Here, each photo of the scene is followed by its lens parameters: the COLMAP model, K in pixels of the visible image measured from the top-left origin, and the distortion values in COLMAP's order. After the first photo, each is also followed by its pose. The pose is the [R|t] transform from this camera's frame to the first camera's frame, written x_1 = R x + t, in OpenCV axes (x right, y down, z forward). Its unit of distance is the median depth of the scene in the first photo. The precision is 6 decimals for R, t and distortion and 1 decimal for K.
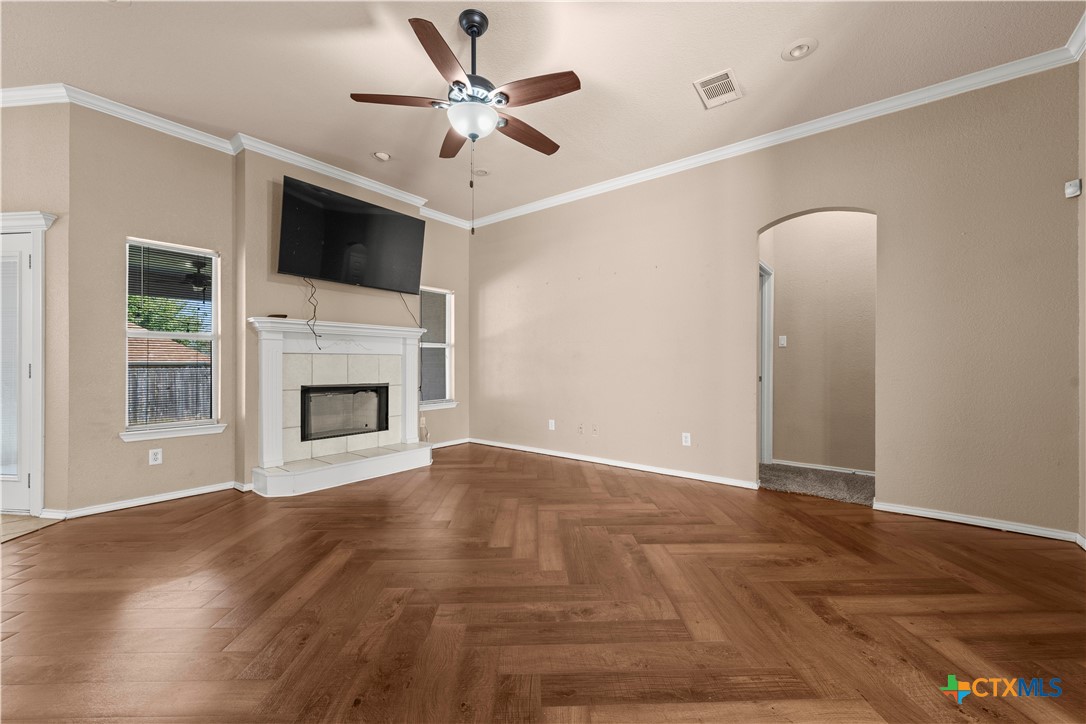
lens RADIAL K [[427.3, 0, 552.0], [0, 427.3, 360.9], [0, 0, 1]] dist [-0.001937, 0.000022]
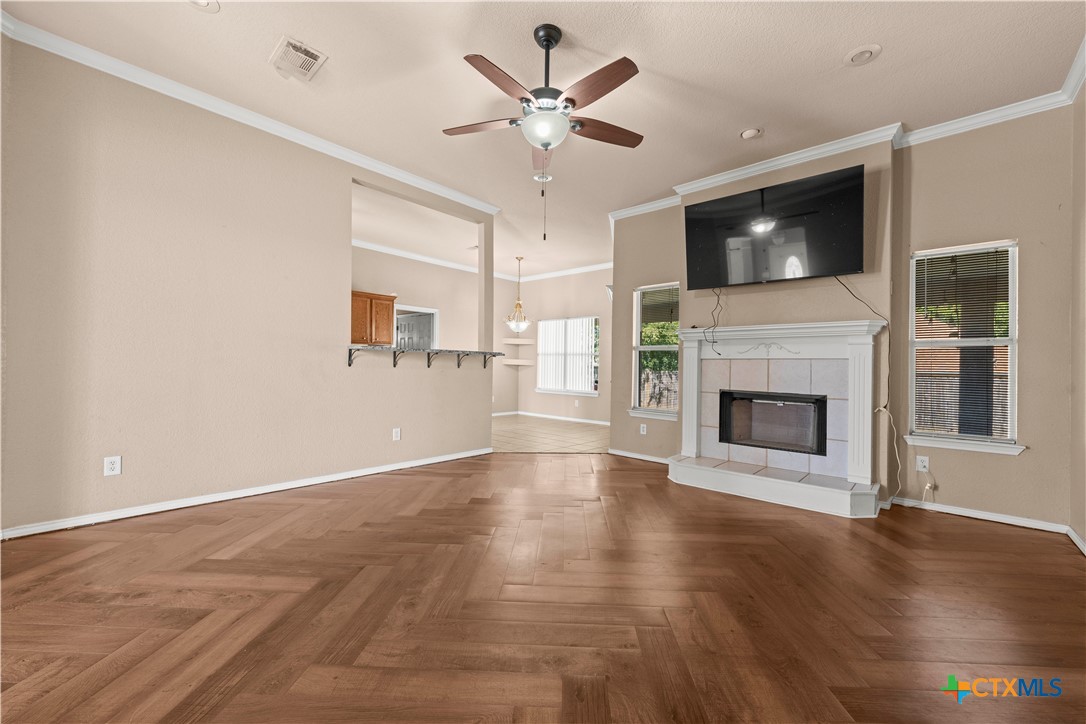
lens RADIAL K [[427.3, 0, 551.8], [0, 427.3, 365.6], [0, 0, 1]] dist [-0.001937, 0.000022]
pose [[-0.068583, -0.001954, -0.997643, 0.492421], [-0.010540, 0.999944, -0.001234, 0.004143], [0.997590, 0.010431, -0.068600, 0.637618]]
